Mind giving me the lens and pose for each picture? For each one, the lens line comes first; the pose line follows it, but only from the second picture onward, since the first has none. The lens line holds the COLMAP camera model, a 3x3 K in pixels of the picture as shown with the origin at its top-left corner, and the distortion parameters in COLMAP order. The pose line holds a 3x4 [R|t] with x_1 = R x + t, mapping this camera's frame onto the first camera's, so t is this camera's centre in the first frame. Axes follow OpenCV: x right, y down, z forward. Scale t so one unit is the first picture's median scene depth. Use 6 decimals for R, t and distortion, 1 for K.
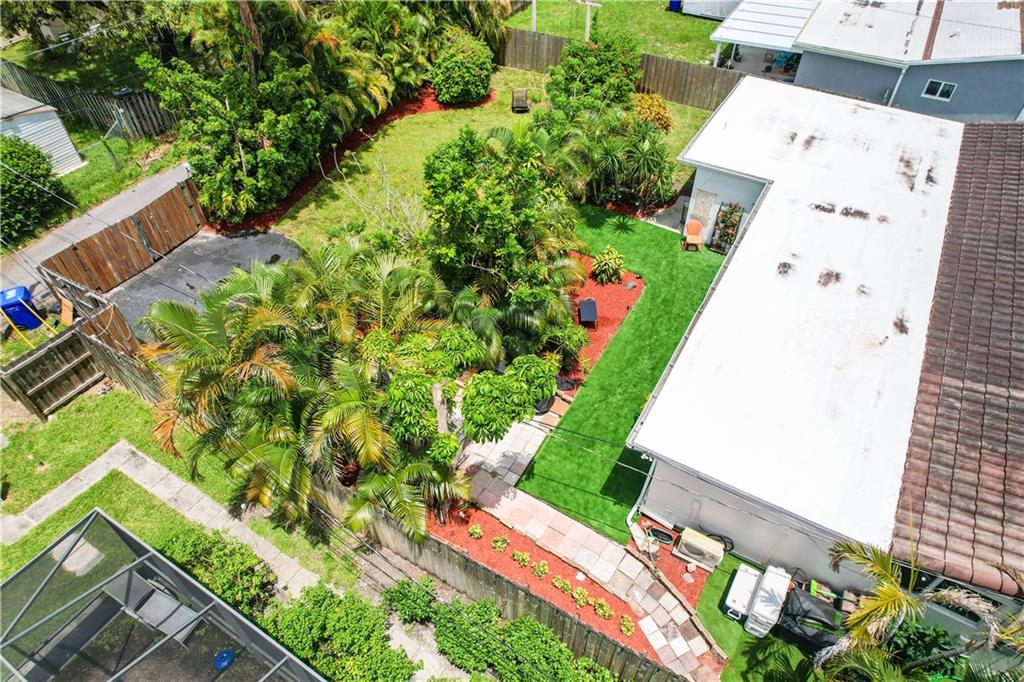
lens RADIAL K [[651.8, 0, 514.2], [0, 651.8, 345.2], [0, 0, 1]] dist [-0.089238, 0.089748]
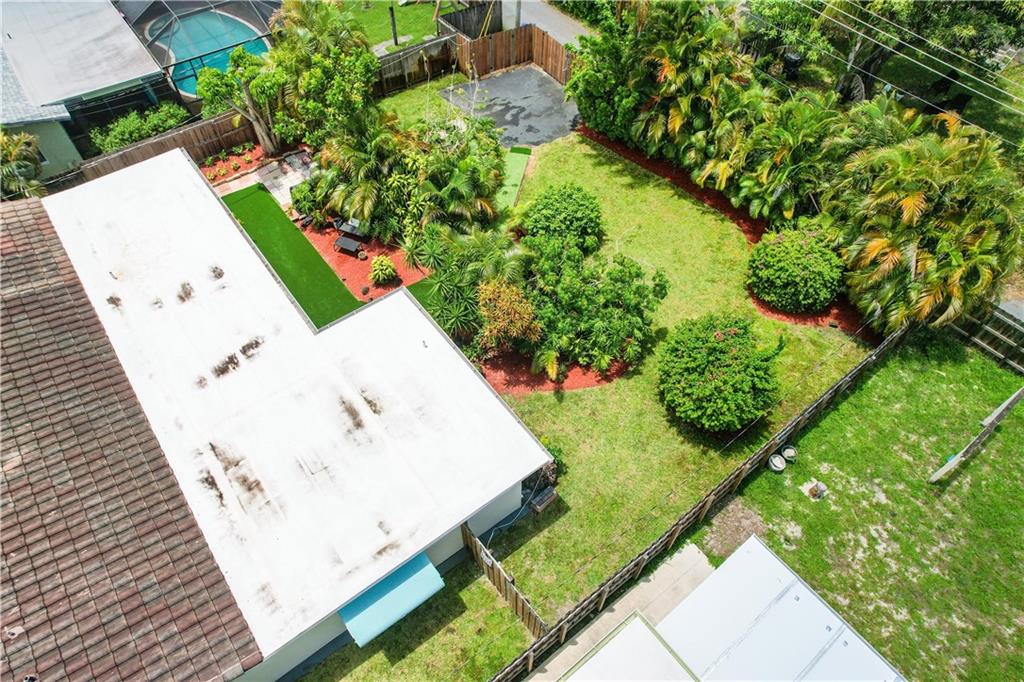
lens RADIAL K [[651.8, 0, 514.2], [0, 651.8, 345.2], [0, 0, 1]] dist [-0.089238, 0.089748]
pose [[-0.383050, 0.734594, -0.560040, 0.896528], [-0.665101, 0.201401, 0.719082, -1.211787], [0.641025, 0.647927, 0.411433, 0.869810]]
